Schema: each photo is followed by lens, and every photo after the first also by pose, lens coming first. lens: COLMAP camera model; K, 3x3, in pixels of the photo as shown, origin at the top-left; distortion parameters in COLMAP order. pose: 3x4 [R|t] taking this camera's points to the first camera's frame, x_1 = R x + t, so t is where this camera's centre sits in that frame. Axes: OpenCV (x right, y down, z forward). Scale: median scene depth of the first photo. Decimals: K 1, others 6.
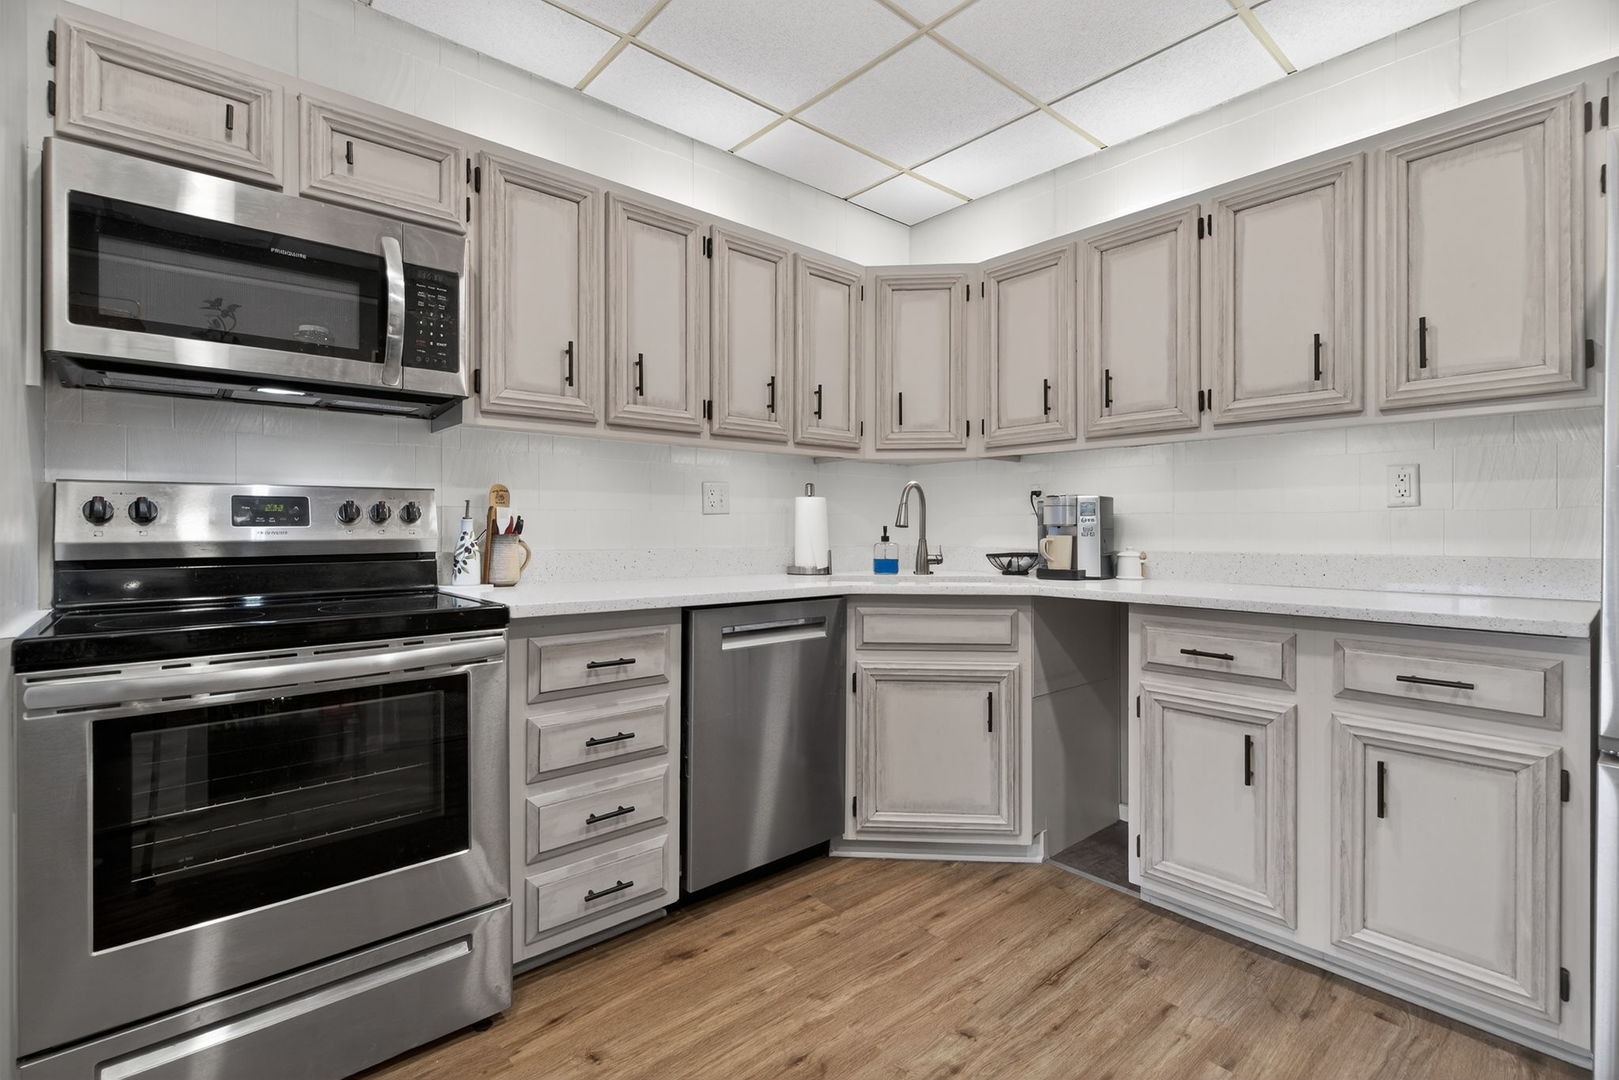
lens RADIAL K [[737.7, 0, 805.7], [0, 737.7, 525.1], [0, 0, 1]] dist [0.000670, -0.000085]
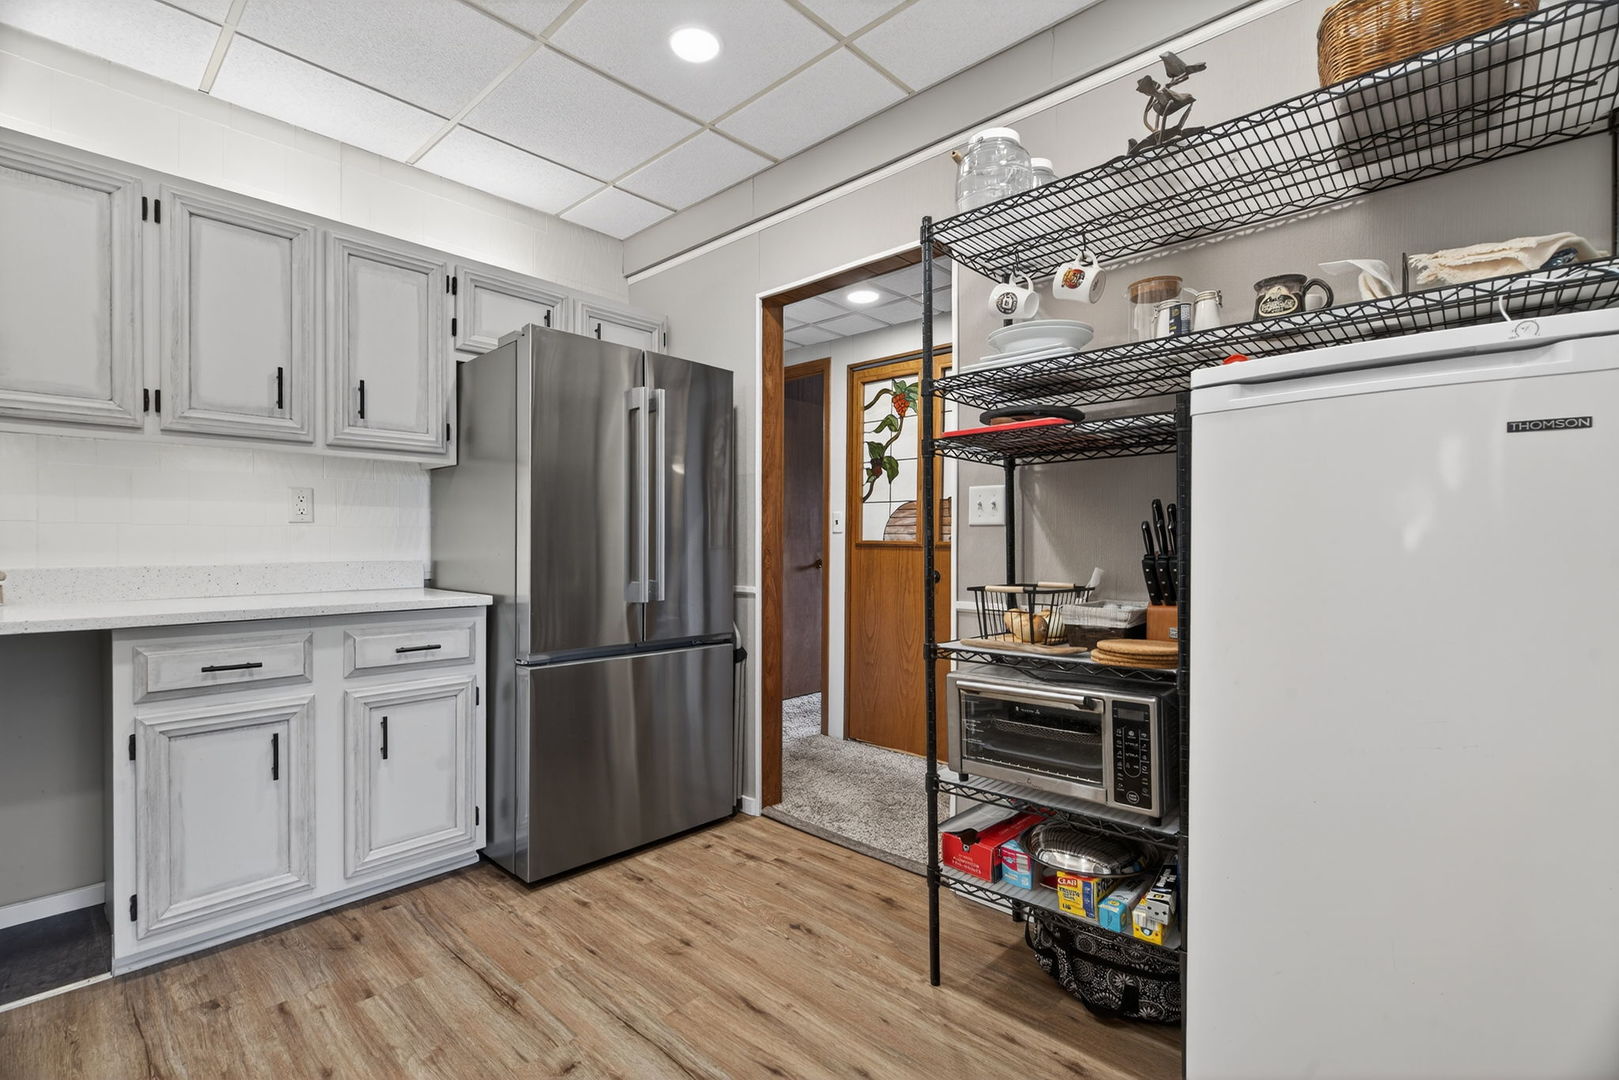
lens RADIAL K [[731.1, 0, 800.8], [0, 731.1, 543.4], [0, 0, 1]] dist [-0.000385, -0.000375]
pose [[-0.102707, -0.003366, 0.994706, -0.534806], [-0.005767, 0.999979, 0.002788, 0.001093], [-0.994695, -0.005450, -0.102725, 0.351181]]
